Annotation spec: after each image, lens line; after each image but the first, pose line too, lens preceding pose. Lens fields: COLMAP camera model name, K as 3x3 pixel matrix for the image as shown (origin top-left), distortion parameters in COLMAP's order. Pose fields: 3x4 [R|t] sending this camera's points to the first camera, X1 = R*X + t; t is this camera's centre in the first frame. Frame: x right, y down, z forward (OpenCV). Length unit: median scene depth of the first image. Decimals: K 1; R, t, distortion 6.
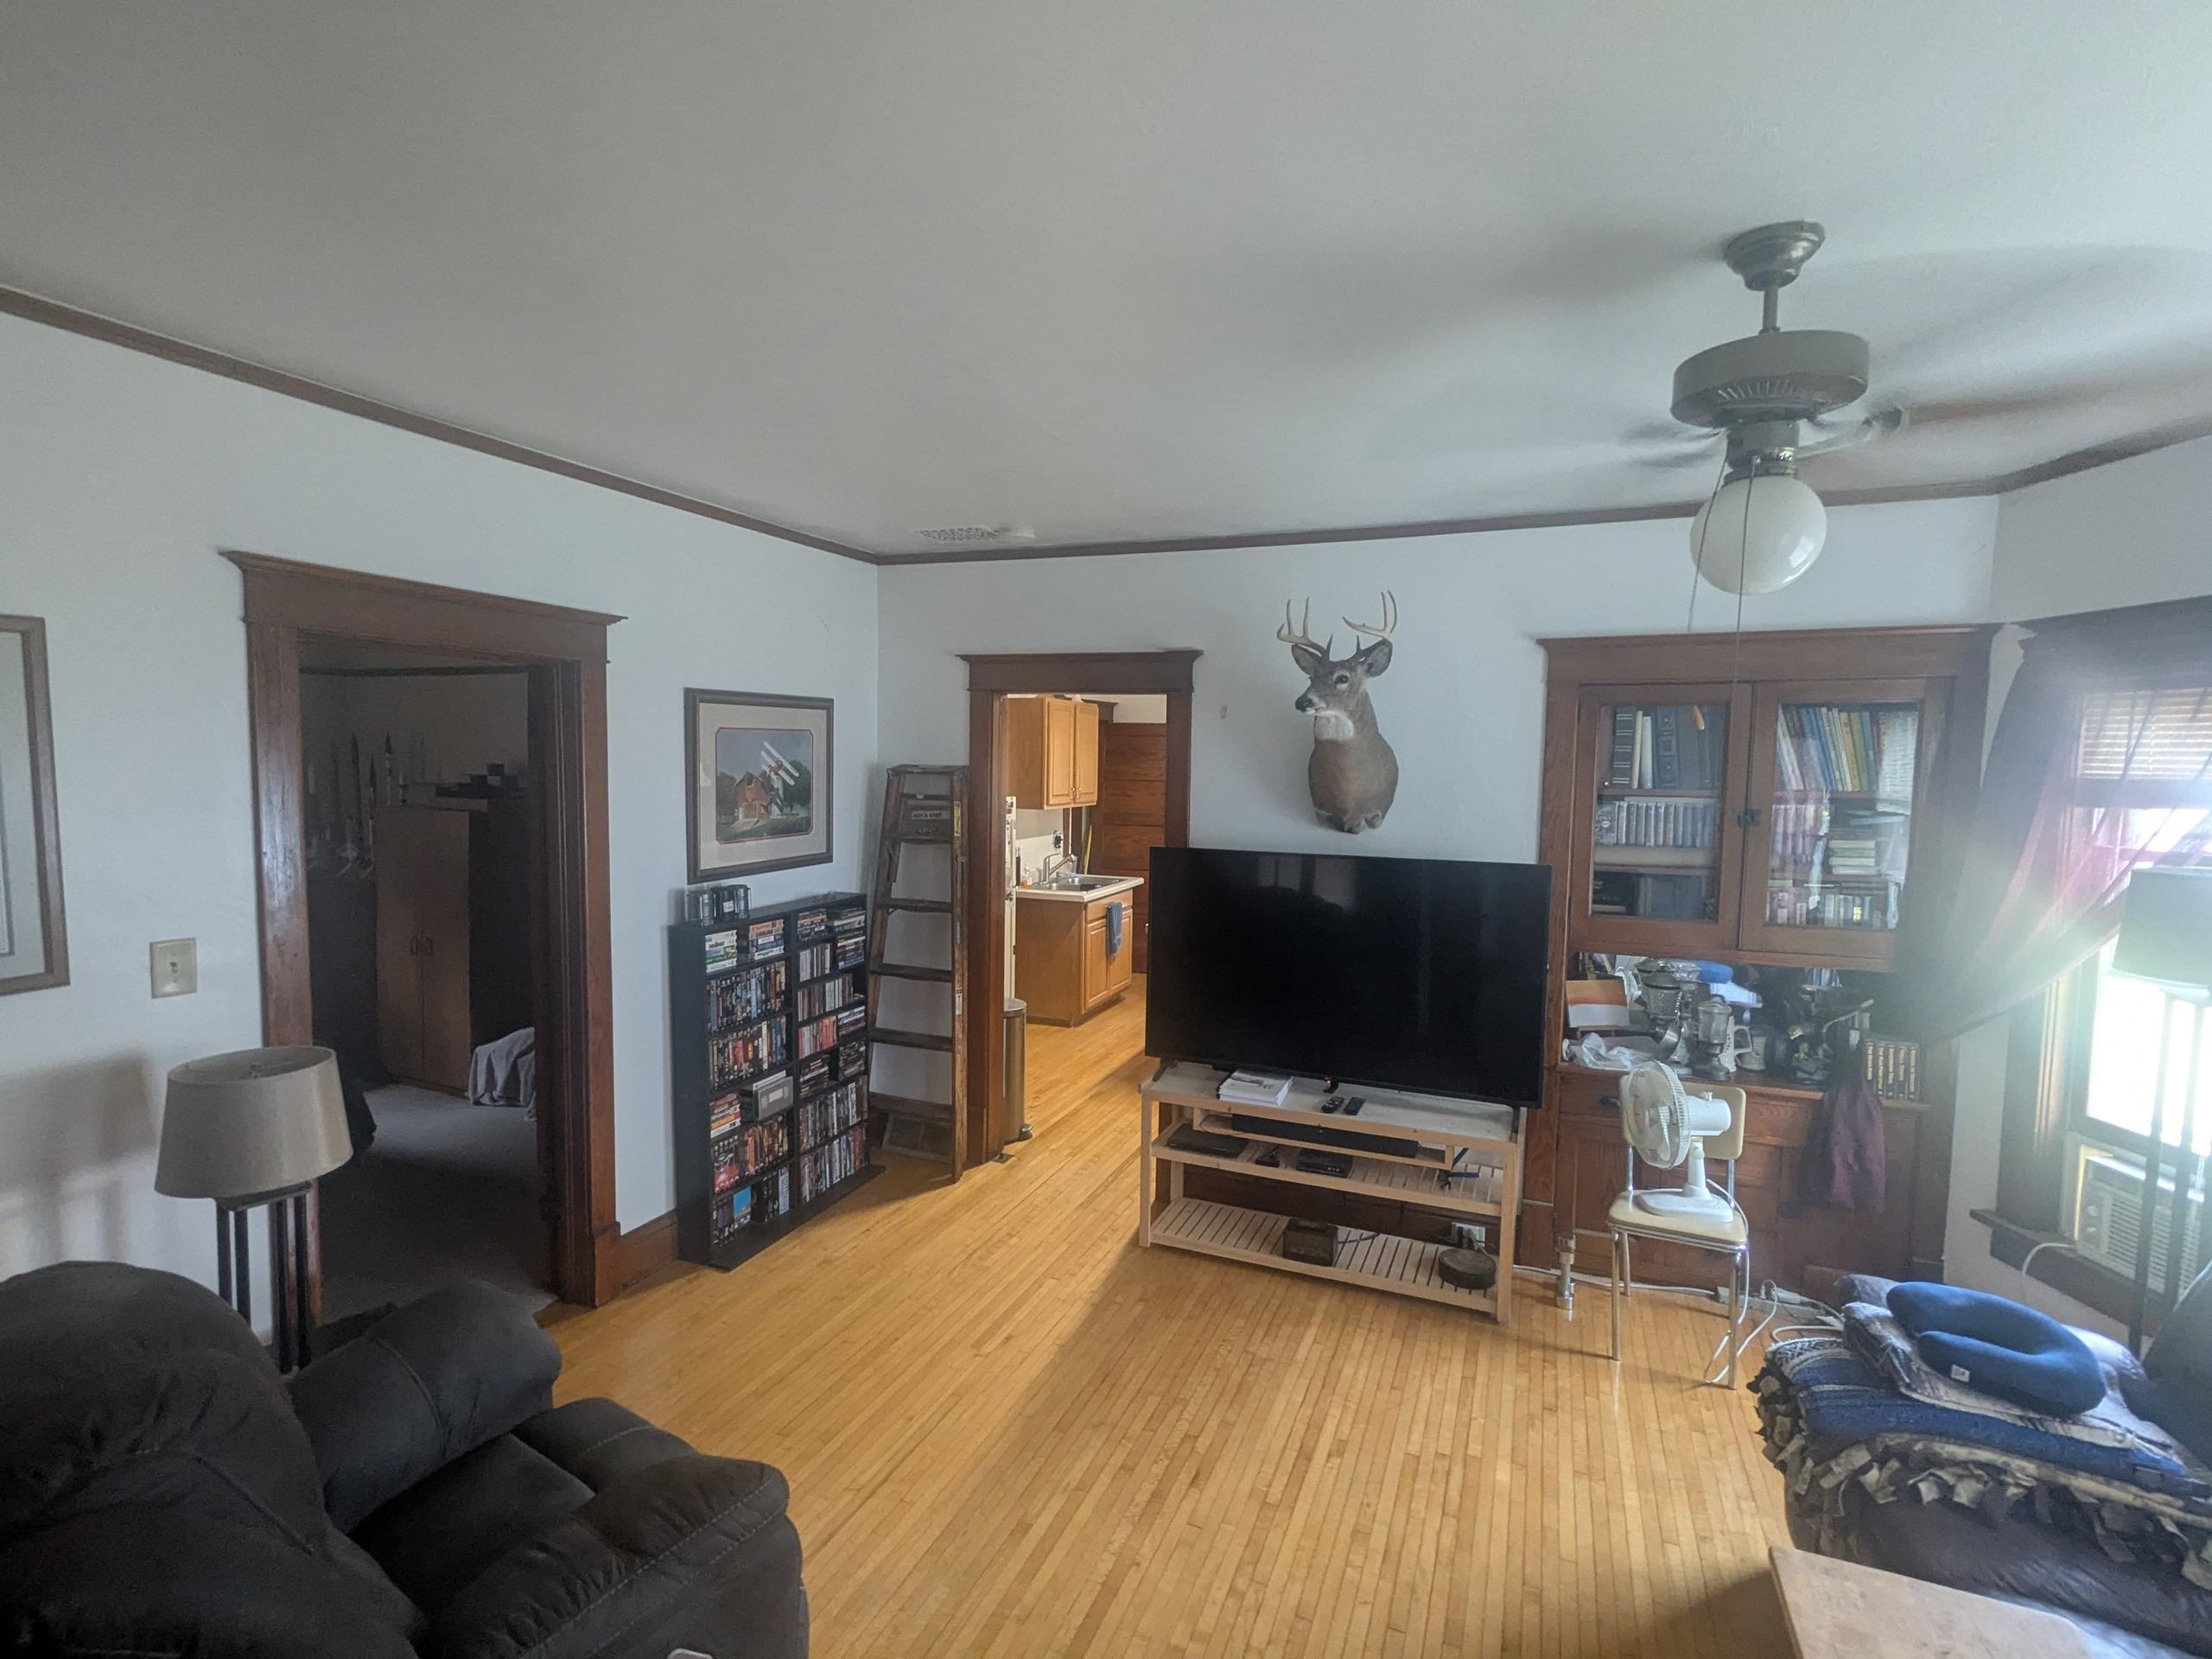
lens RADIAL K [[1044.1, 0, 1104.2], [0, 1044.1, 829.8], [0, 0, 1]] dist [0.002598, -0.000120]
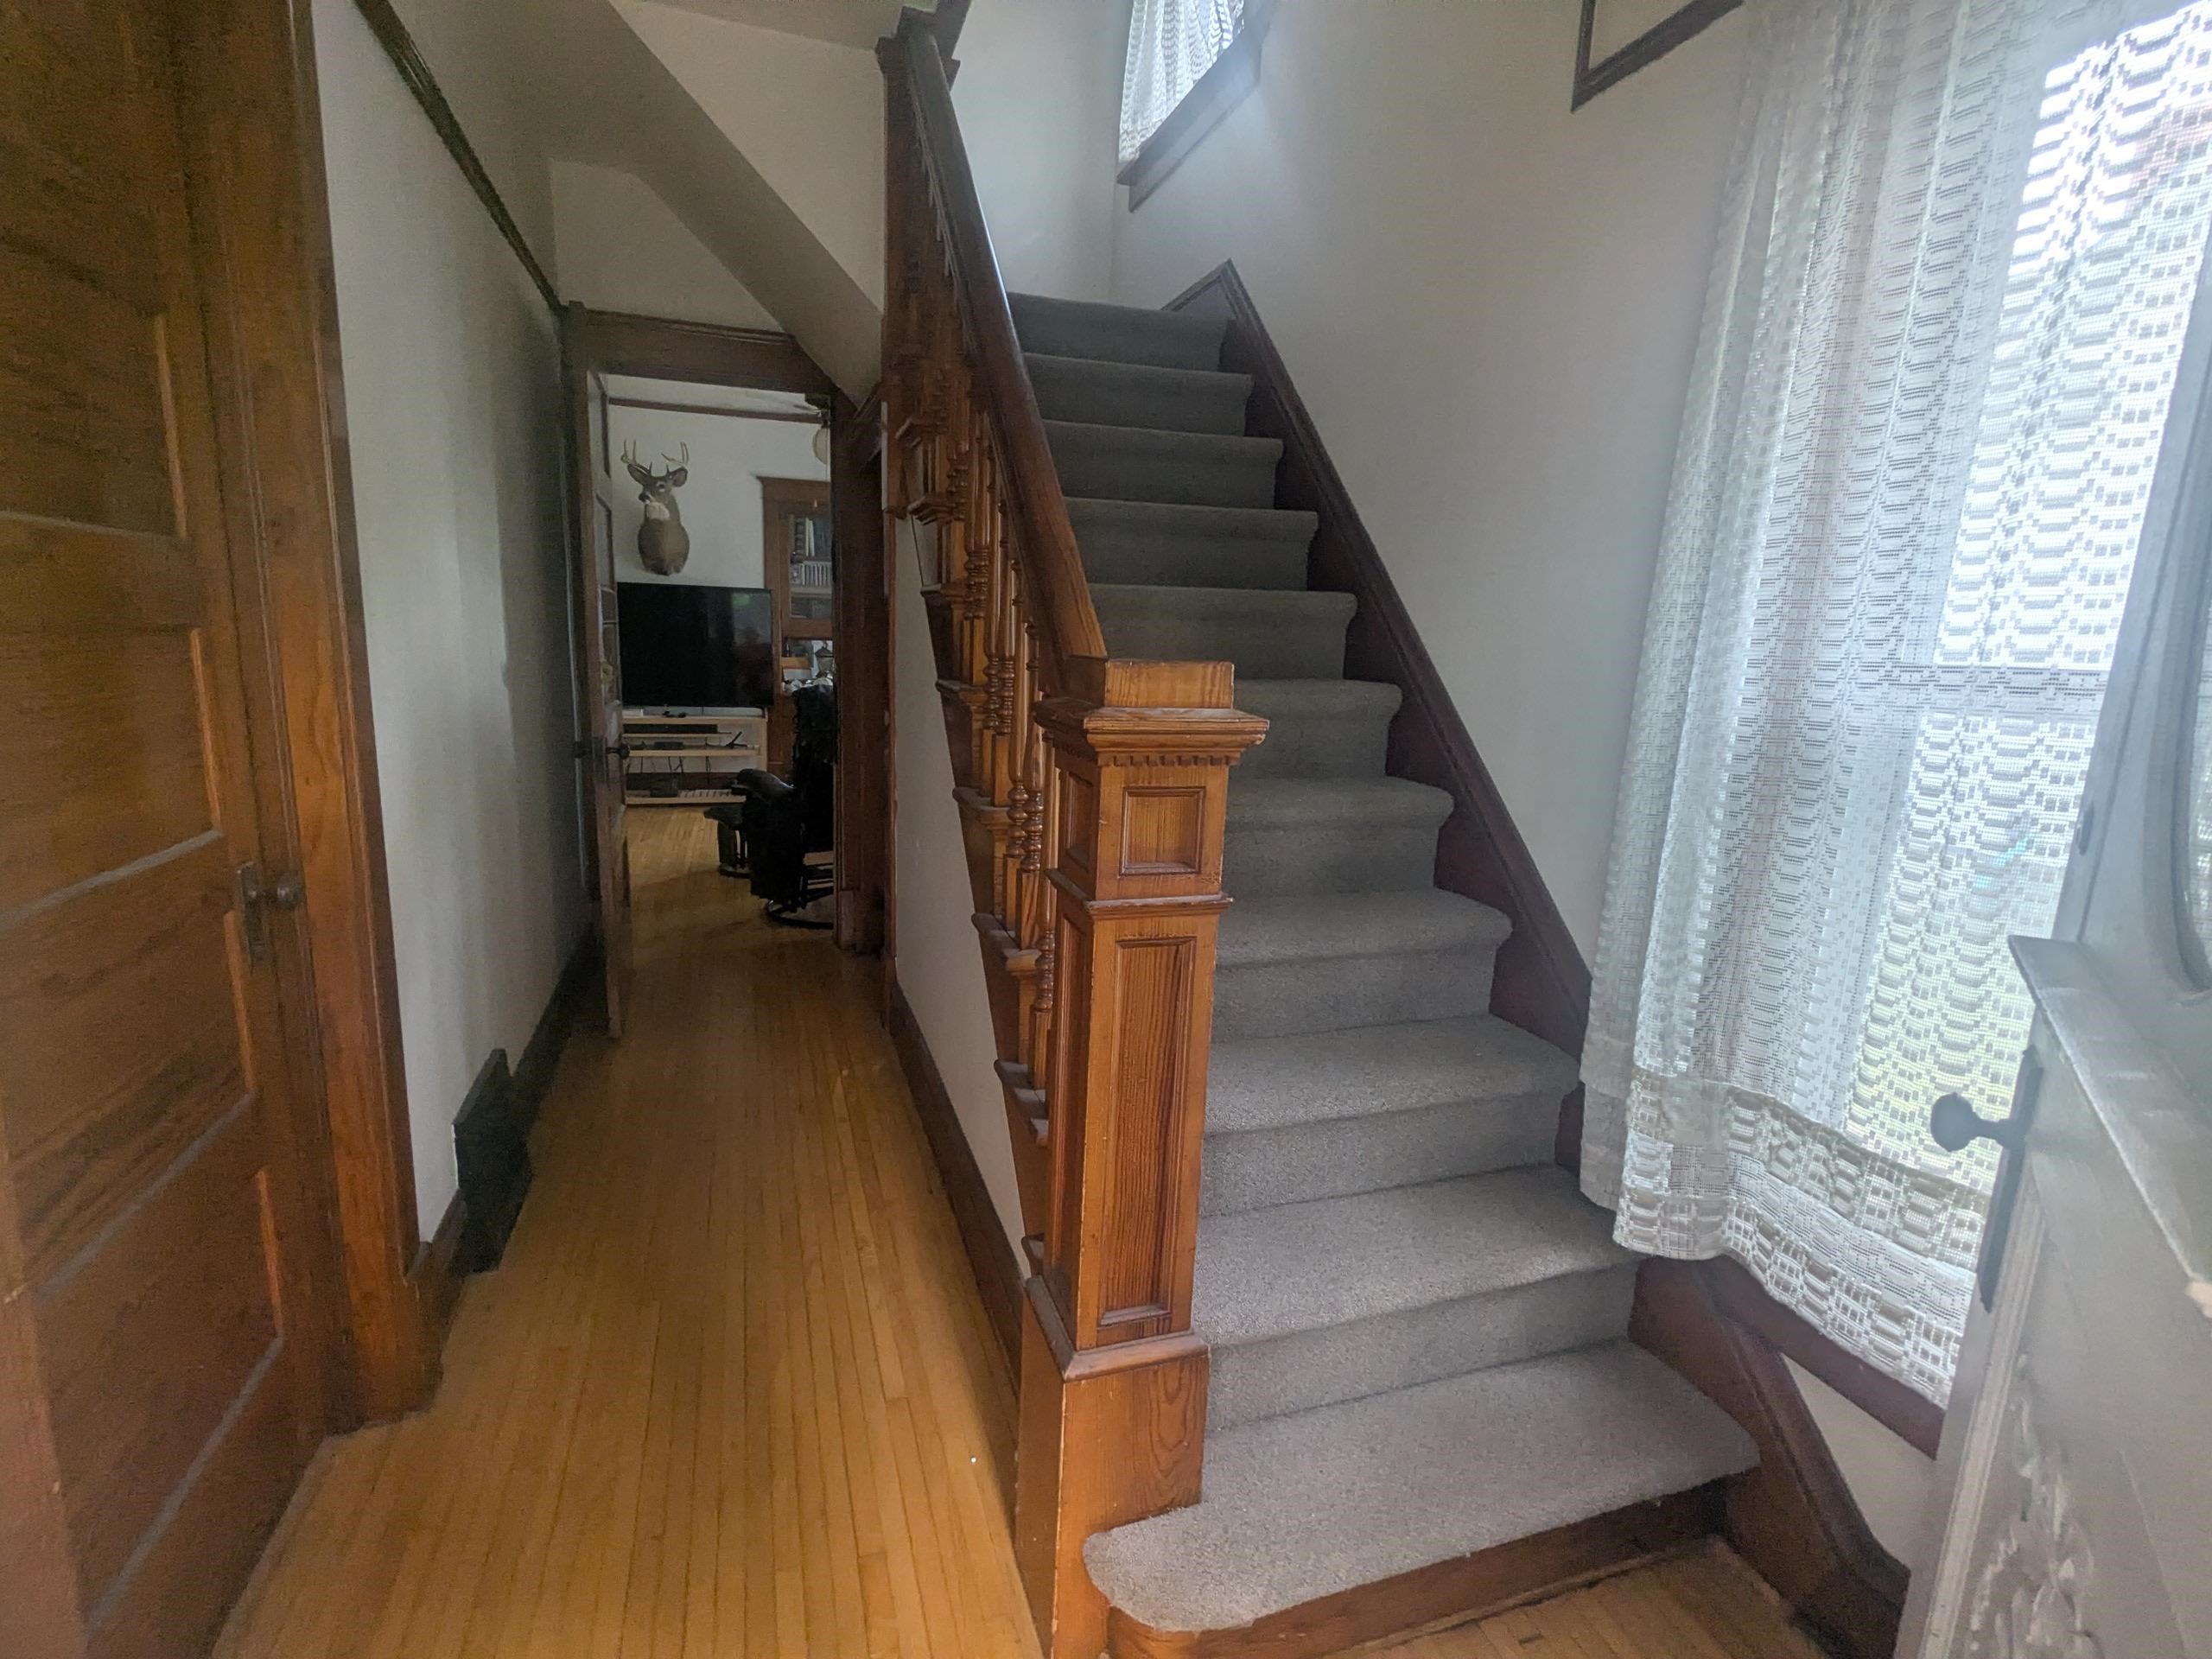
lens RADIAL K [[1044.1, 0, 1106.0], [0, 1044.1, 824.4], [0, 0, 1]] dist [0.002598, -0.000120]
pose [[0.748556, -0.110553, 0.653790, -0.471924], [0.020246, 0.989354, 0.144115, 0.204256], [-0.662762, -0.094642, 0.742825, -1.002893]]
